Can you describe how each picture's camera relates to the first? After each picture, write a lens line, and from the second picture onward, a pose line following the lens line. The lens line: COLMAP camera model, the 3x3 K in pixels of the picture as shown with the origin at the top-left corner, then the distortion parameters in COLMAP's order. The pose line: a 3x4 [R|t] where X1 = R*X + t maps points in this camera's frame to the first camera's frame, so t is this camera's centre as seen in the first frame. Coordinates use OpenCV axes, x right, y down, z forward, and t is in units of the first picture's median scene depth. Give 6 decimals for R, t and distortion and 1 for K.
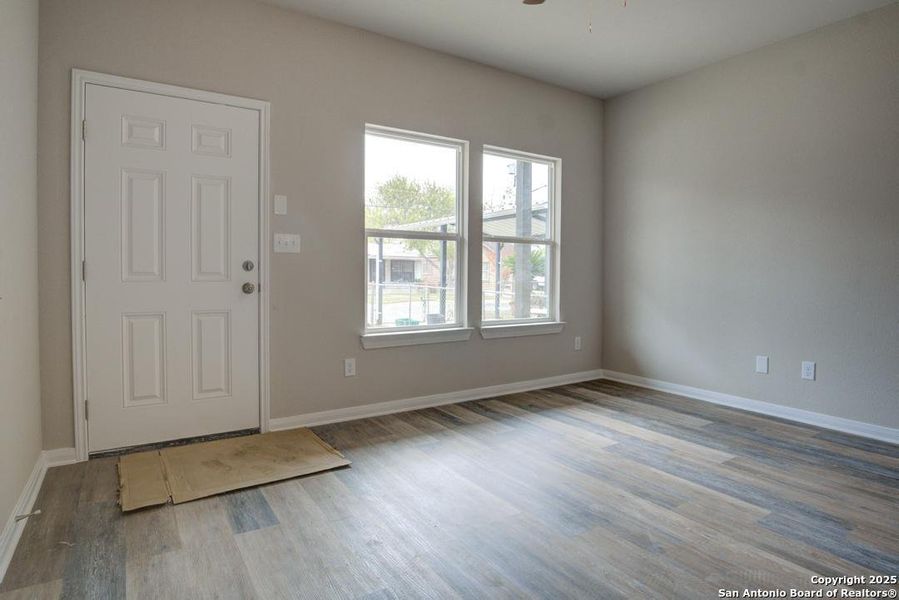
lens RADIAL K [[493.8, 0, 449.8], [0, 493.8, 281.2], [0, 0, 1]] dist [-0.047071, 0.002297]
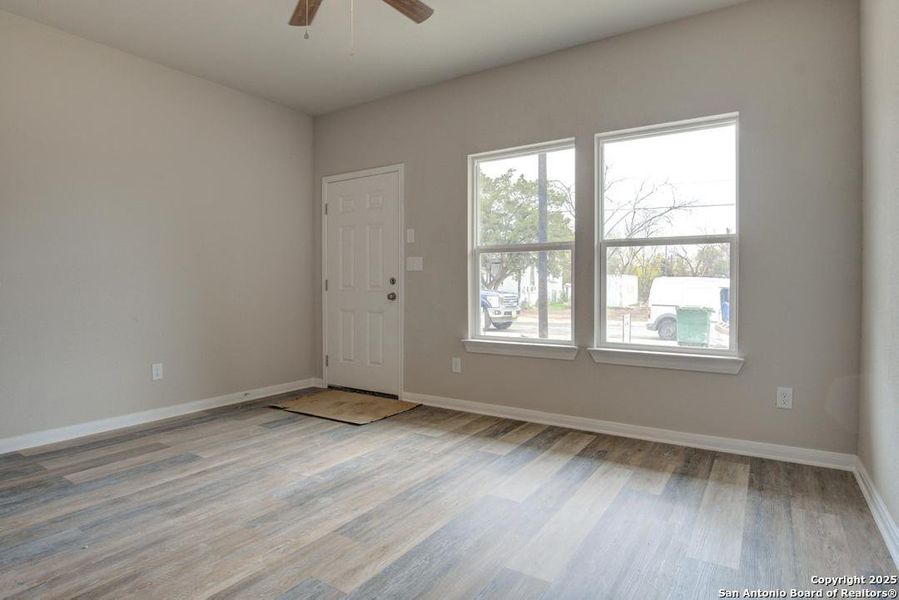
lens RADIAL K [[493.8, 0, 447.1], [0, 493.8, 291.8], [0, 0, 1]] dist [-0.047071, 0.002297]
pose [[0.402313, 0.003930, -0.915494, 0.957411], [-0.013903, 0.999902, -0.001818, 0.001253], [0.915397, 0.013459, 0.402328, 0.550970]]
